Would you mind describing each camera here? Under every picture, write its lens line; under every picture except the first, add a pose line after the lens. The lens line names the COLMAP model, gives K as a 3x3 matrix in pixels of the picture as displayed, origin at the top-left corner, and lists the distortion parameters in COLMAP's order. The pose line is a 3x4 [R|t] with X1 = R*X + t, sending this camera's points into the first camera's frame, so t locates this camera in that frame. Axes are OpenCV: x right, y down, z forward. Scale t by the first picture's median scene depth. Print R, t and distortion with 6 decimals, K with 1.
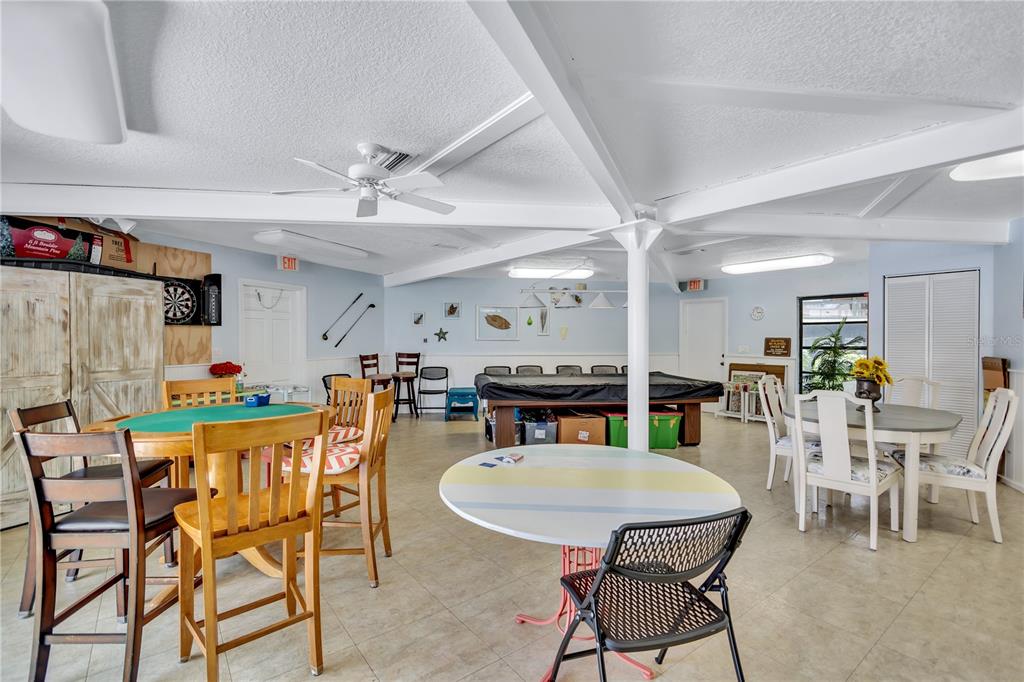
lens RADIAL K [[470.3, 0, 508.5], [0, 470.3, 339.0], [0, 0, 1]] dist [-0.000846, -0.000451]
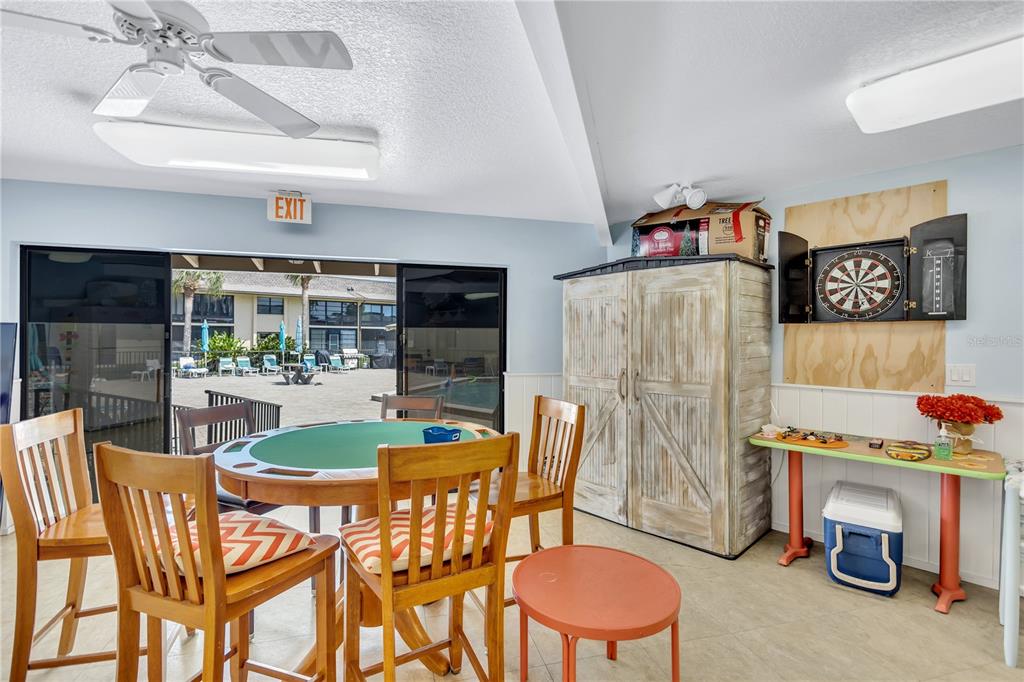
lens RADIAL K [[470.3, 0, 508.5], [0, 470.3, 339.0], [0, 0, 1]] dist [-0.000846, -0.000451]
pose [[-0.383731, -0.001971, -0.923443, 0.023644], [-0.009677, 0.999951, 0.001887, -0.006159], [0.923394, 0.009660, -0.383732, 1.003672]]
